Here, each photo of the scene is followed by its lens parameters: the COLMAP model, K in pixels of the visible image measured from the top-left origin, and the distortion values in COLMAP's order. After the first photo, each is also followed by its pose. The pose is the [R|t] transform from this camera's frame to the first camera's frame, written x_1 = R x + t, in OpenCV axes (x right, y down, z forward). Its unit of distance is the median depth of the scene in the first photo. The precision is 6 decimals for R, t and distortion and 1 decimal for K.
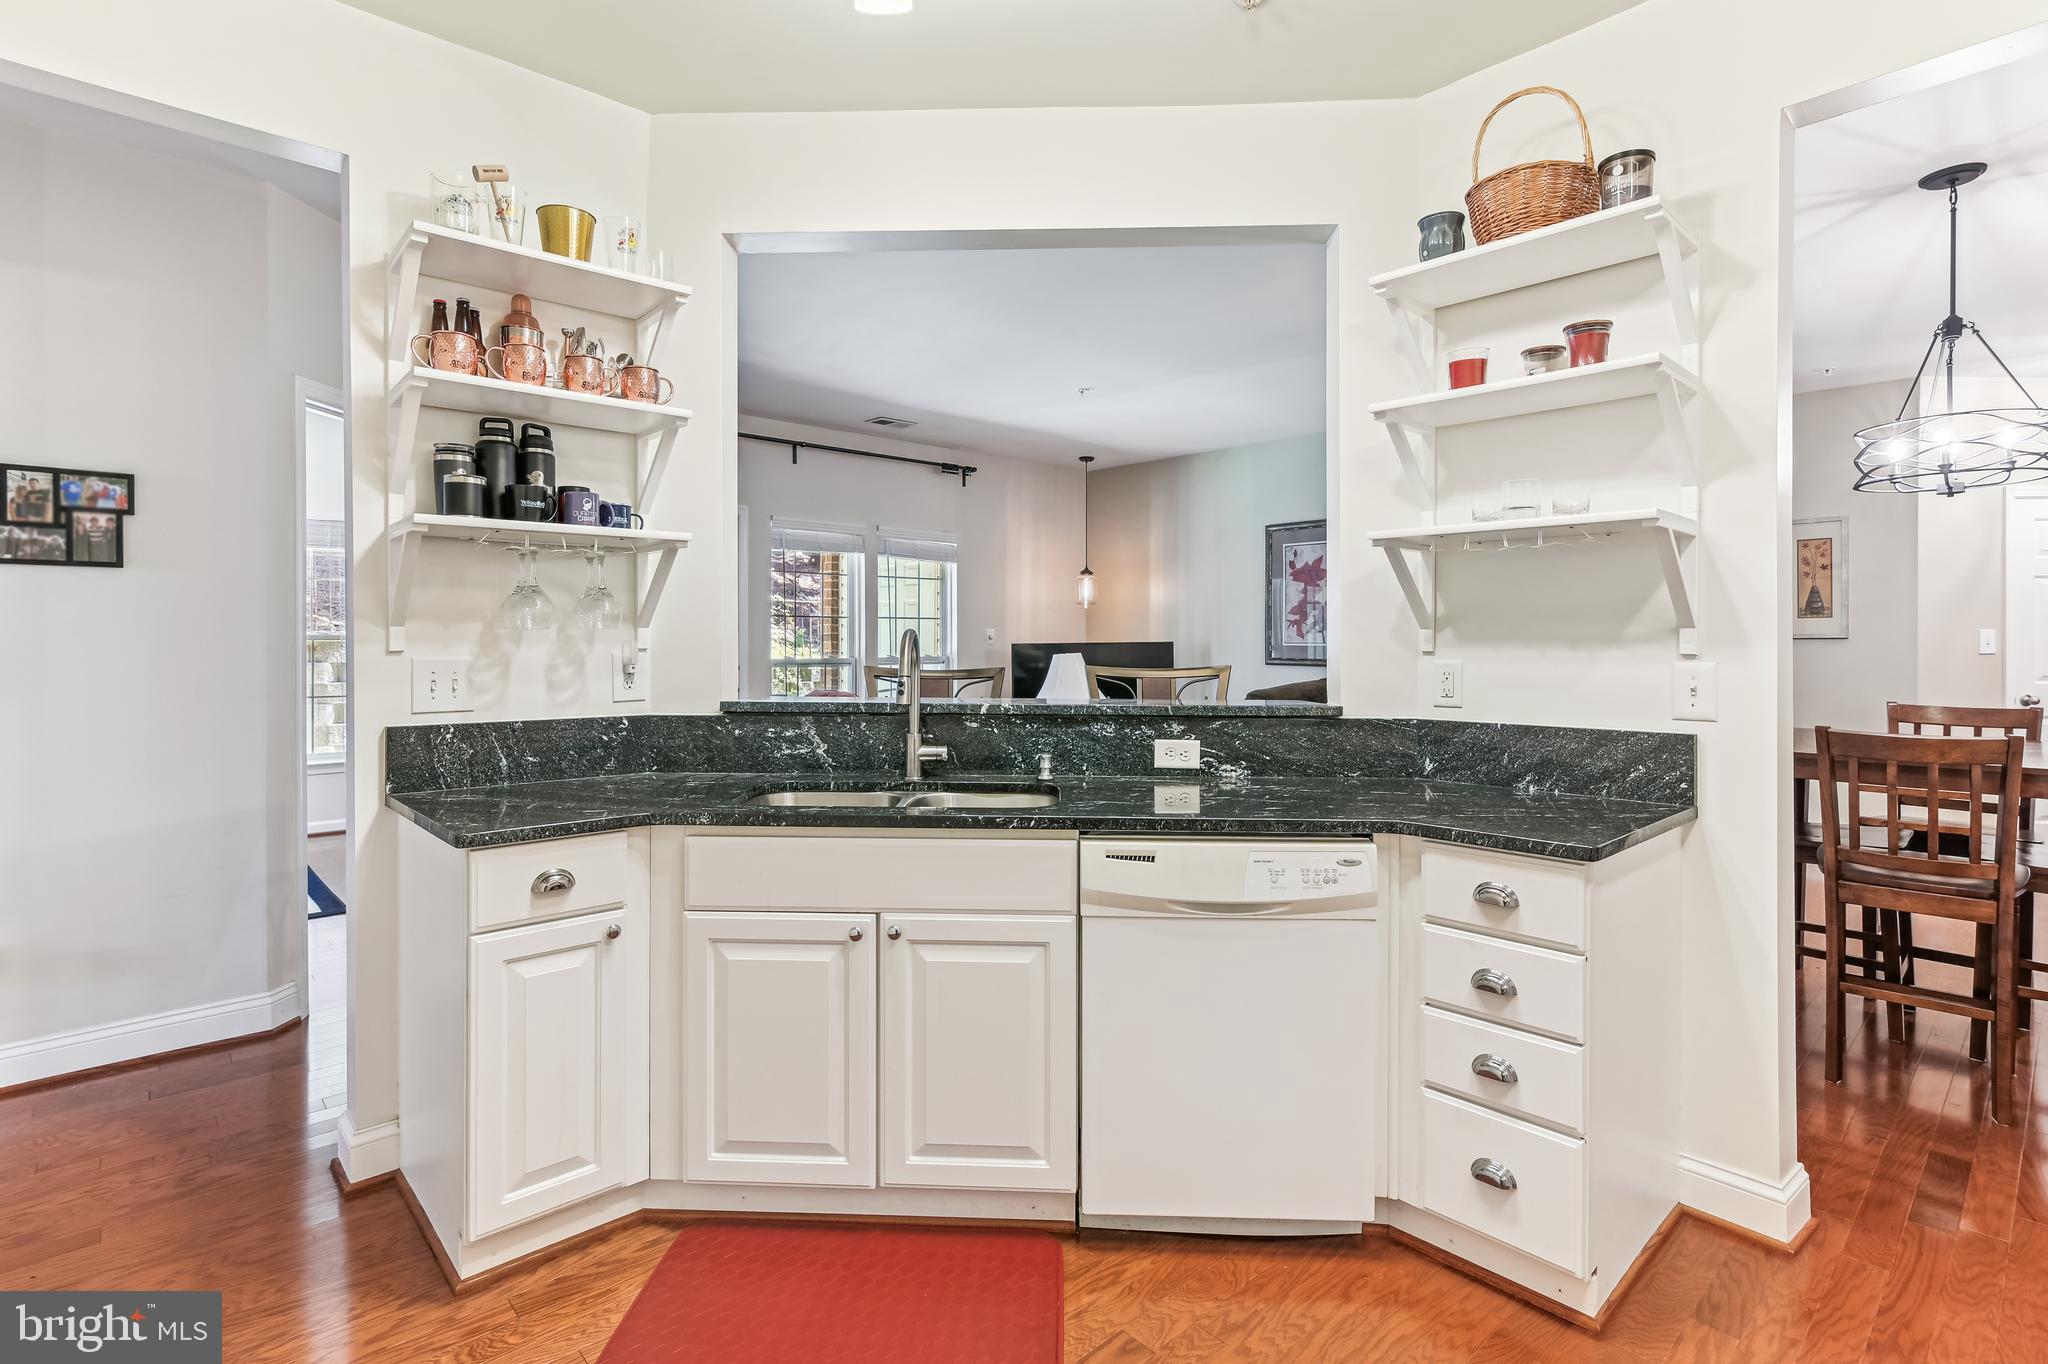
lens RADIAL K [[984.5, 0, 1027.0], [0, 984.5, 643.1], [0, 0, 1]] dist [0.004404, 0.000730]
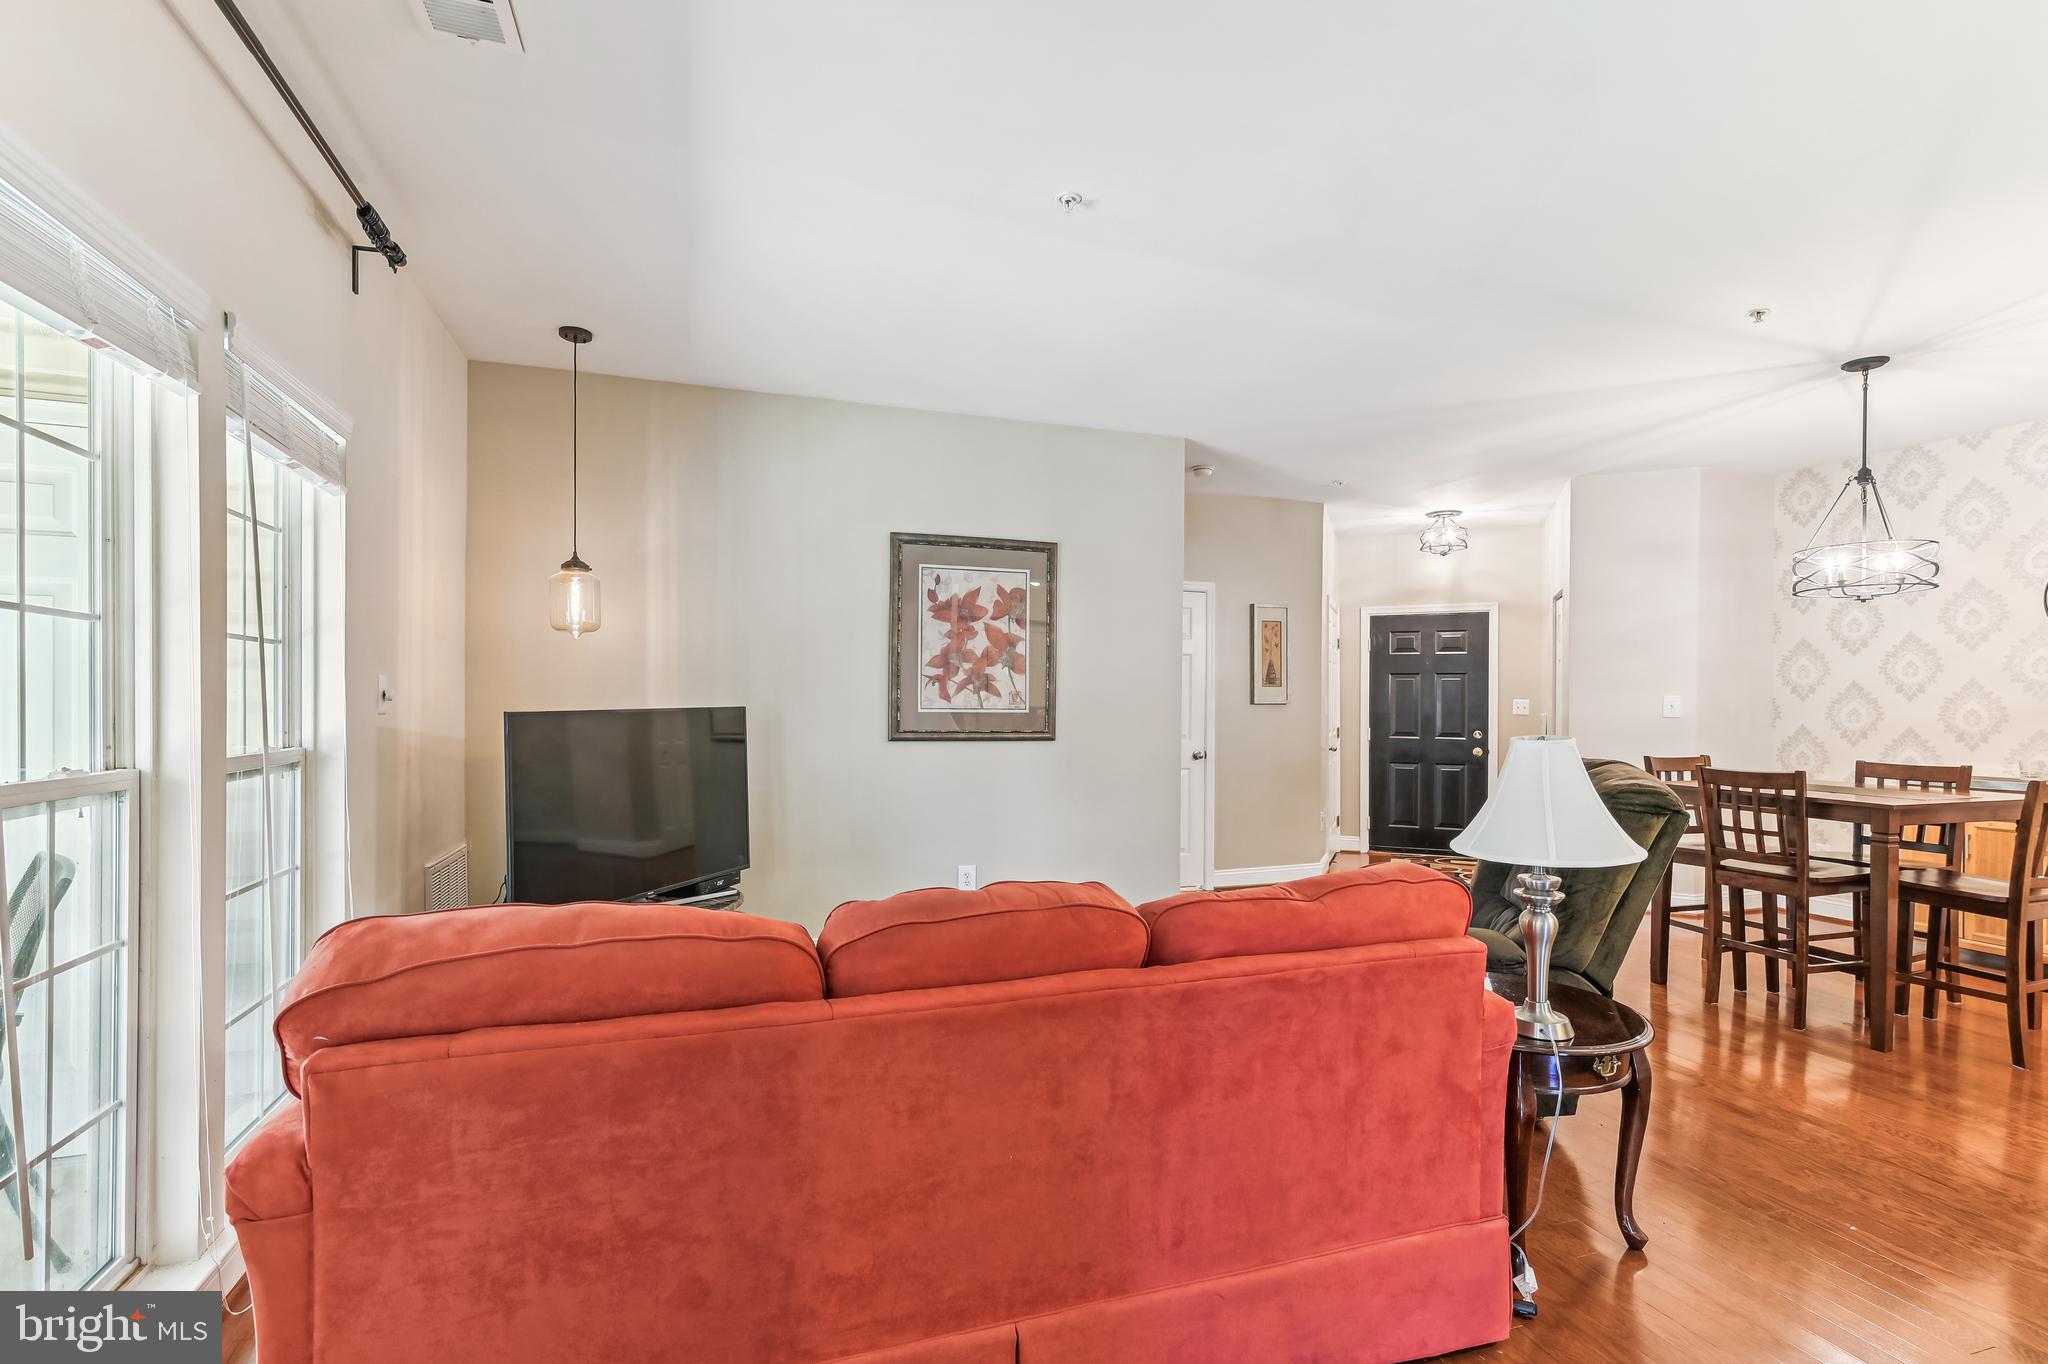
lens RADIAL K [[952.8, 0, 1019.3], [0, 952.8, 708.8], [0, 0, 1]] dist [0.004119, 0.000566]
pose [[0.409044, -0.002846, 0.912510, -0.842770], [-0.001583, 0.999991, 0.003828, -0.006716], [-0.912513, -0.003011, 0.409036, 1.781463]]
